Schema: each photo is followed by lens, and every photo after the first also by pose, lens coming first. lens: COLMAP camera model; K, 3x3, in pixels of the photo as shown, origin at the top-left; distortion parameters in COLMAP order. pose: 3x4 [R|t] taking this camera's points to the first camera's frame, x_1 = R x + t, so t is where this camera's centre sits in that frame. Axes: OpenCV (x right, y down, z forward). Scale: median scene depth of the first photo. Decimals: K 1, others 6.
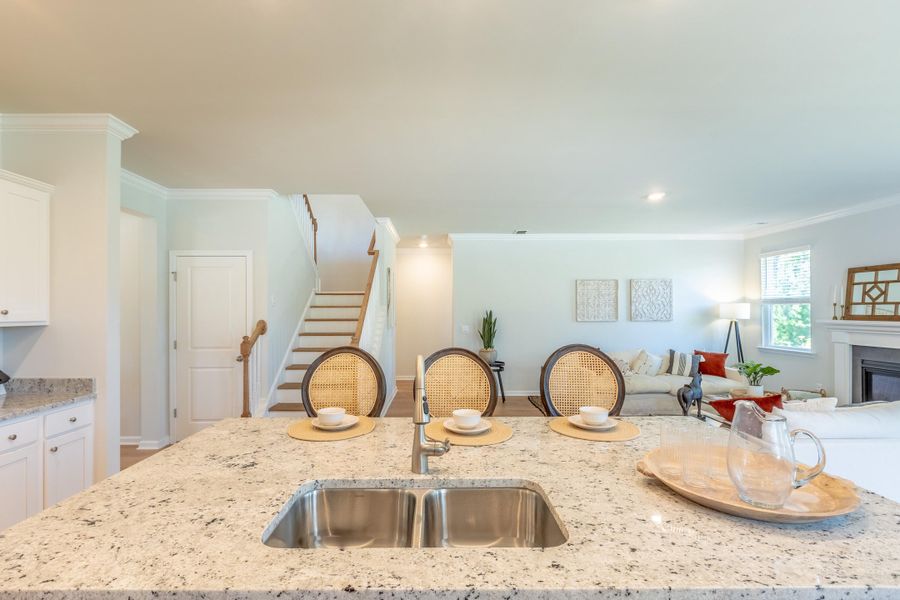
lens RADIAL K [[411.5, 0, 445.5], [0, 411.5, 306.1], [0, 0, 1]] dist [-0.001698, -0.000008]
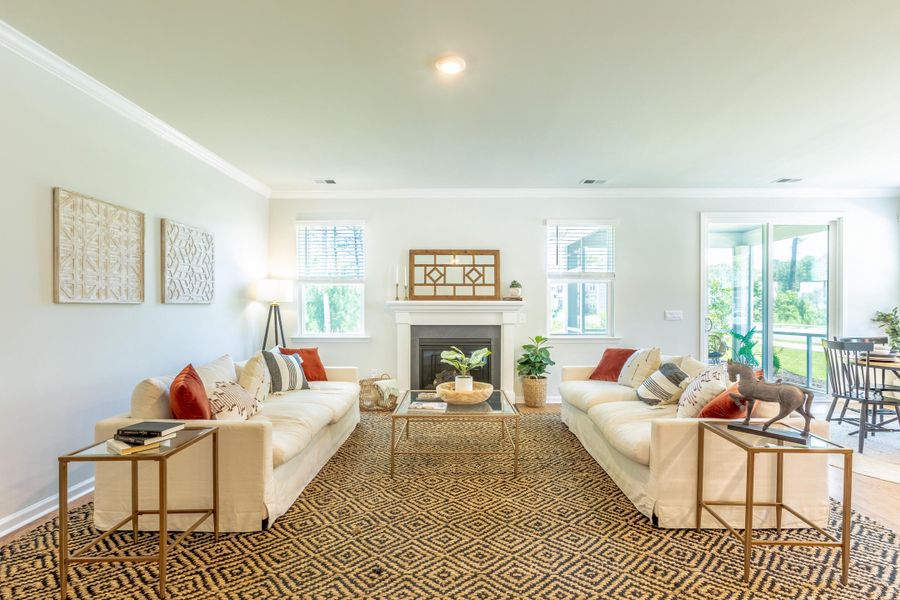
lens RADIAL K [[419.0, 0, 451.7], [0, 419.0, 308.7], [0, 0, 1]] dist [-0.007284, -0.000354]
pose [[0.018236, -0.001773, 0.999832, -0.052661], [-0.011502, 0.999932, 0.001983, 0.051002], [-0.999768, -0.011536, 0.018214, 0.884336]]
